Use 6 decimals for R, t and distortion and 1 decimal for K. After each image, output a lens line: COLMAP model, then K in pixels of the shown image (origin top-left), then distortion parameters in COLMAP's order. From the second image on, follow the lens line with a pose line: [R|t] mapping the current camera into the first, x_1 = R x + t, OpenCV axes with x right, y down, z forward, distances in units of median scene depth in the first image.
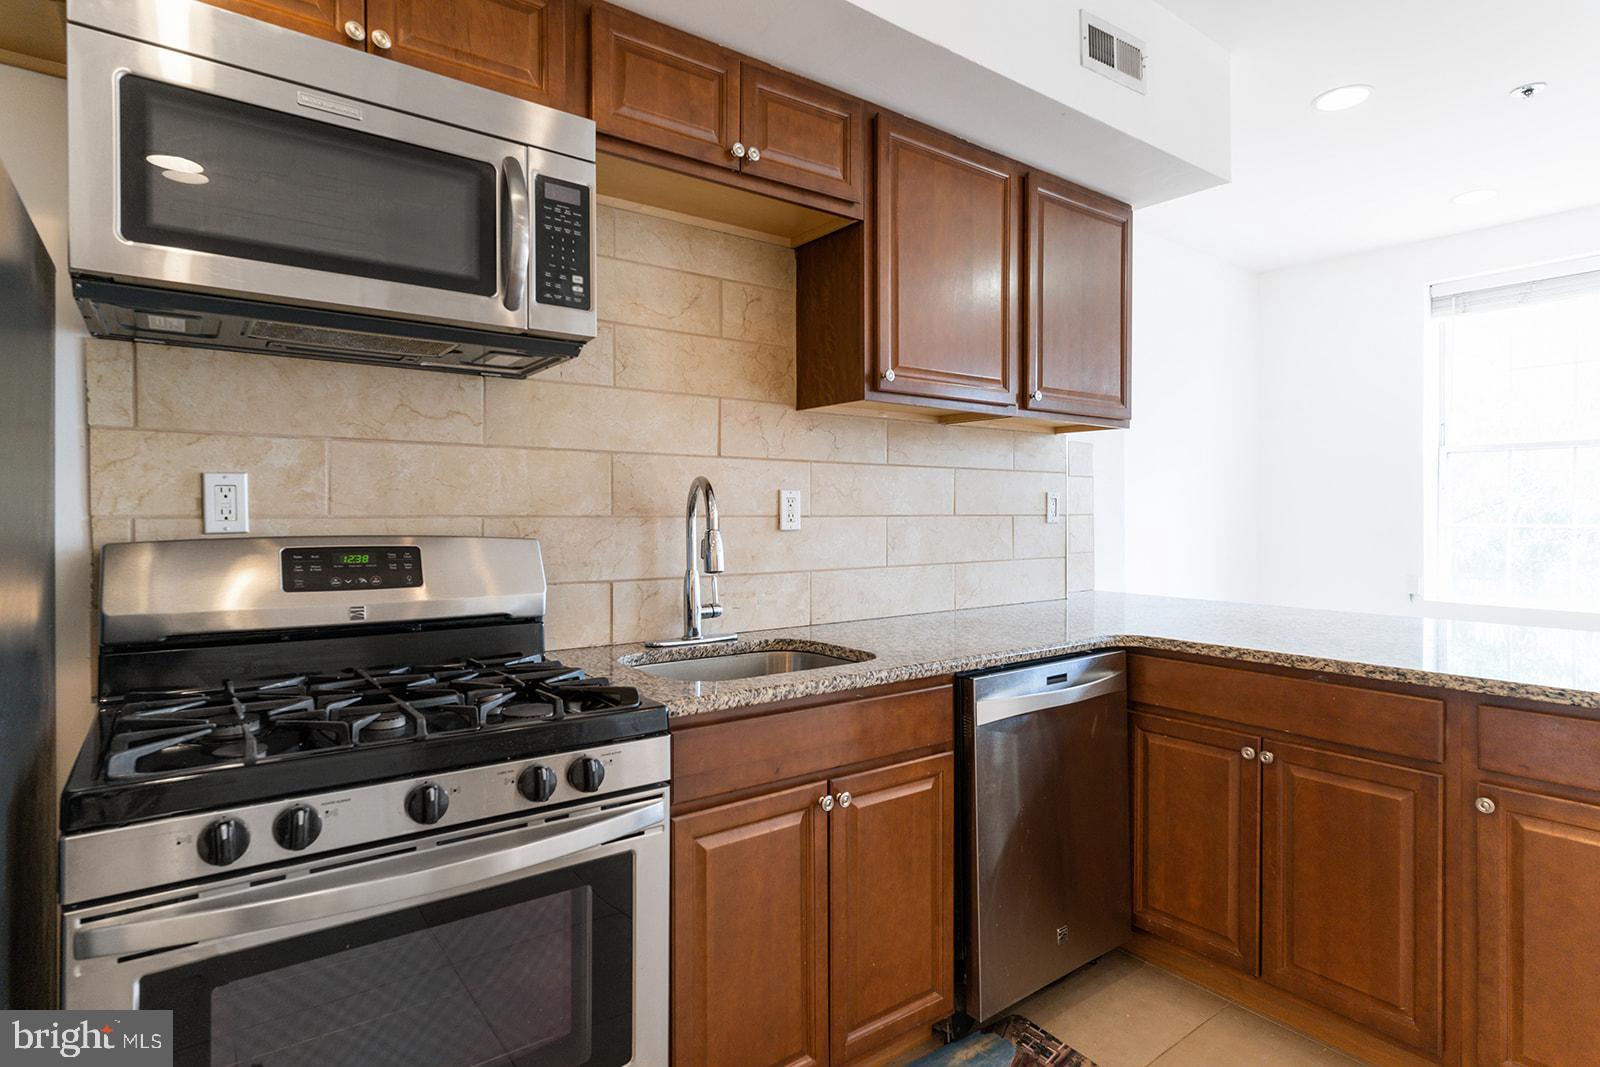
lens RADIAL K [[835.7, 0, 788.4], [0, 835.7, 513.5], [0, 0, 1]] dist [-0.001590, 0.000947]
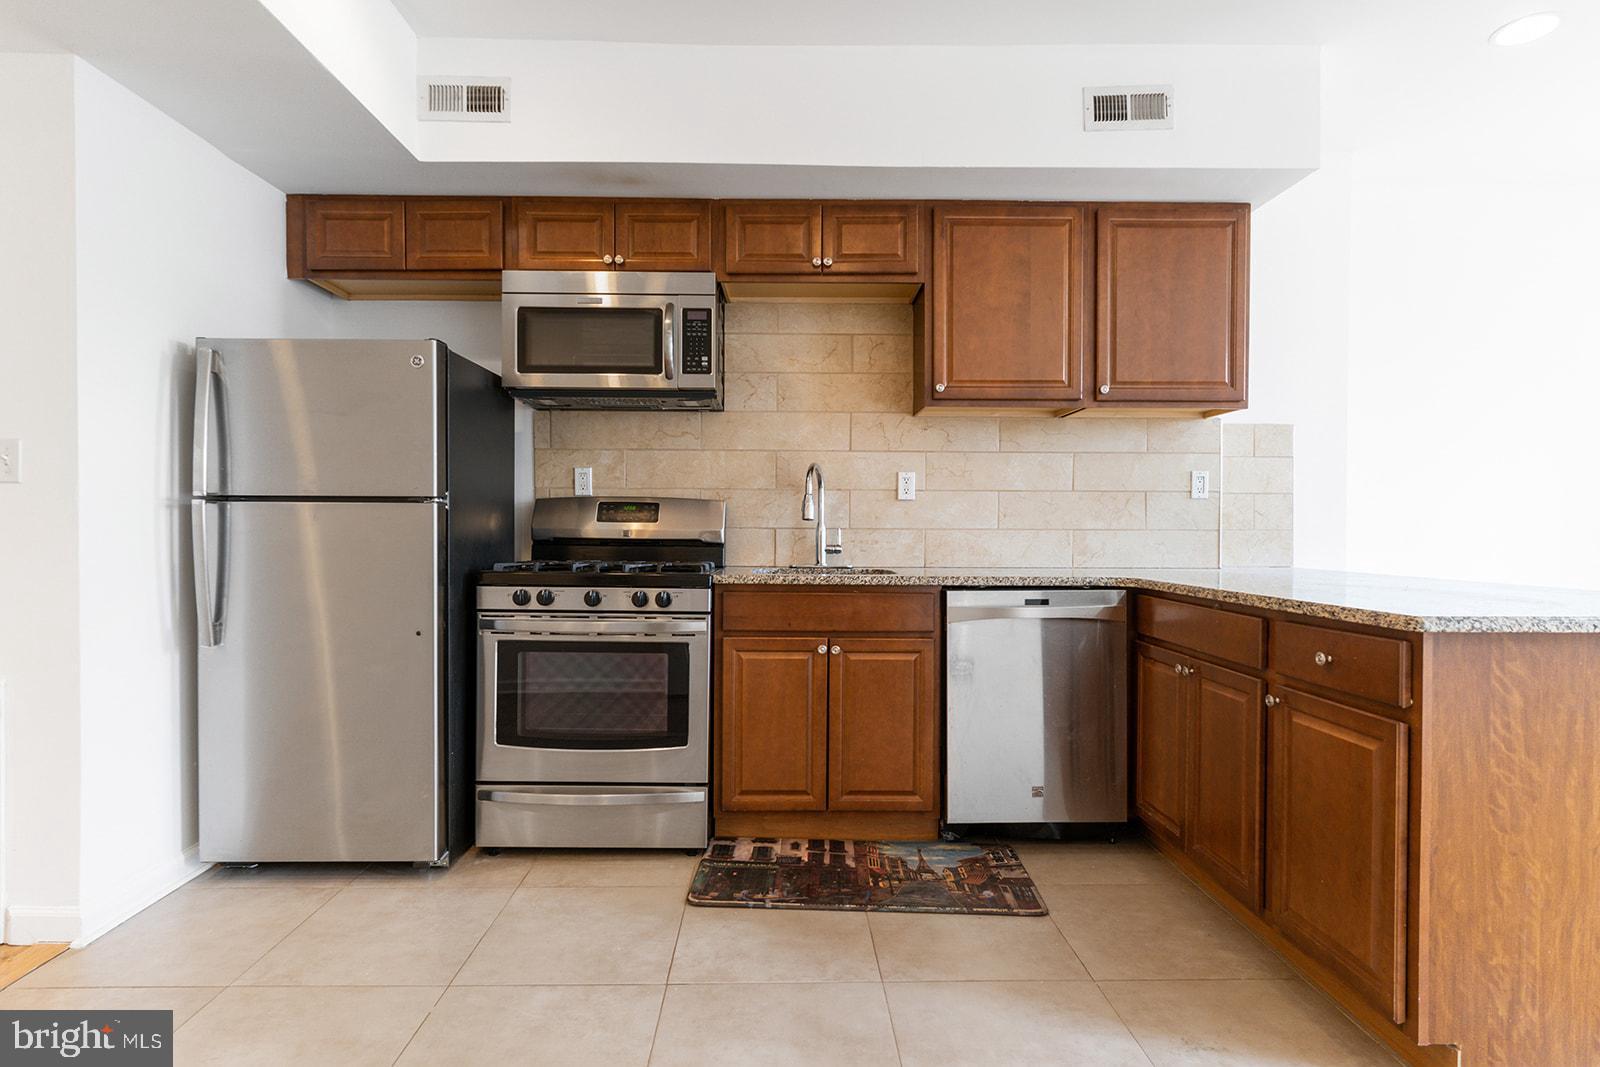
lens RADIAL K [[822.4, 0, 784.6], [0, 822.4, 535.2], [0, 0, 1]] dist [-0.003378, 0.002288]
pose [[0.803131, 0.009391, -0.595728, 0.900346], [-0.006725, 0.999955, 0.006697, 0.096584], [0.595764, -0.001372, 0.803158, -0.352690]]
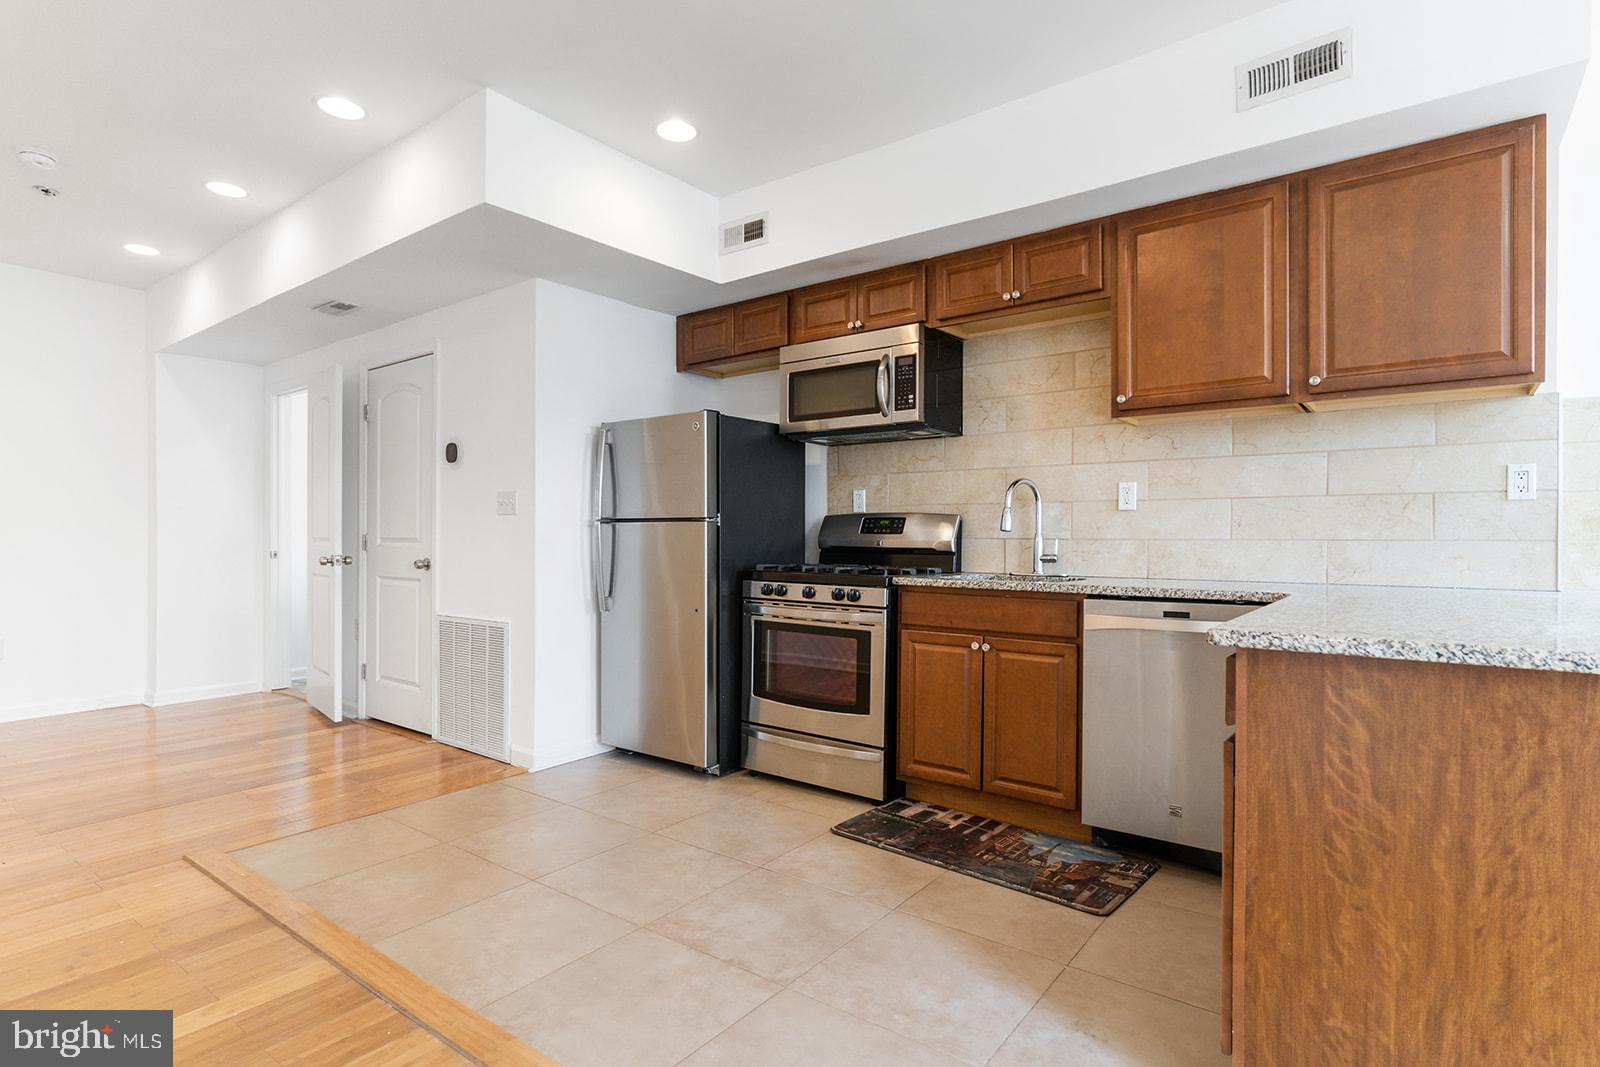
lens RADIAL K [[822.4, 0, 784.6], [0, 822.4, 535.2], [0, 0, 1]] dist [-0.003378, 0.002288]
pose [[0.248788, -0.000394, -0.968558, 1.622388], [-0.005672, 0.999982, -0.001864, 0.091556], [0.968541, 0.005958, 0.248781, 0.100877]]
